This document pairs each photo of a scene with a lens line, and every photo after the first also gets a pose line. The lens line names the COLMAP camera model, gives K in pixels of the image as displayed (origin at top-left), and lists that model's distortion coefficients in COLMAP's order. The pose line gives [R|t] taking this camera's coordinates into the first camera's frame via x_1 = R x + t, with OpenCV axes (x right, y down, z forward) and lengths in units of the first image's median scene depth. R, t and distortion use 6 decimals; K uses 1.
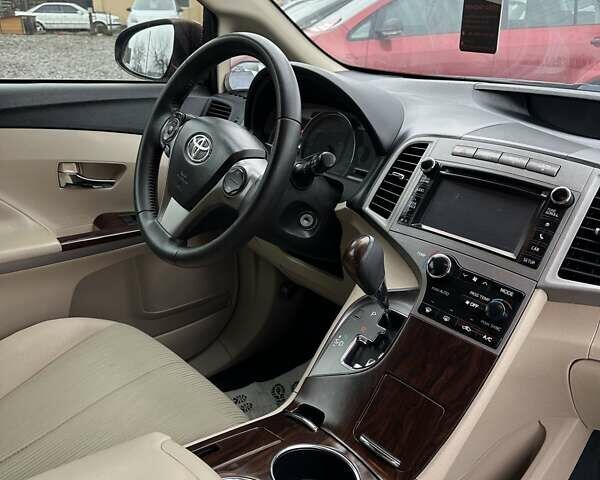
lens RADIAL K [[580.9, 0, 299.2], [0, 580.9, 233.6], [0, 0, 1]] dist [0.074366, 0.000000]
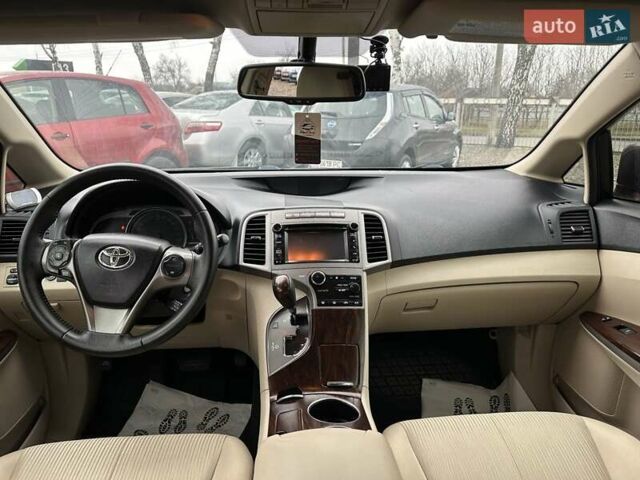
lens RADIAL K [[484.2, 0, 319.1], [0, 484.2, 239.5], [0, 0, 1]] dist [0.049984, -0.004506]
pose [[0.603898, -0.245508, 0.758310, -0.722888], [0.290723, 0.953685, 0.077238, -0.144481], [-0.742151, 0.173814, 0.647303, -0.001468]]
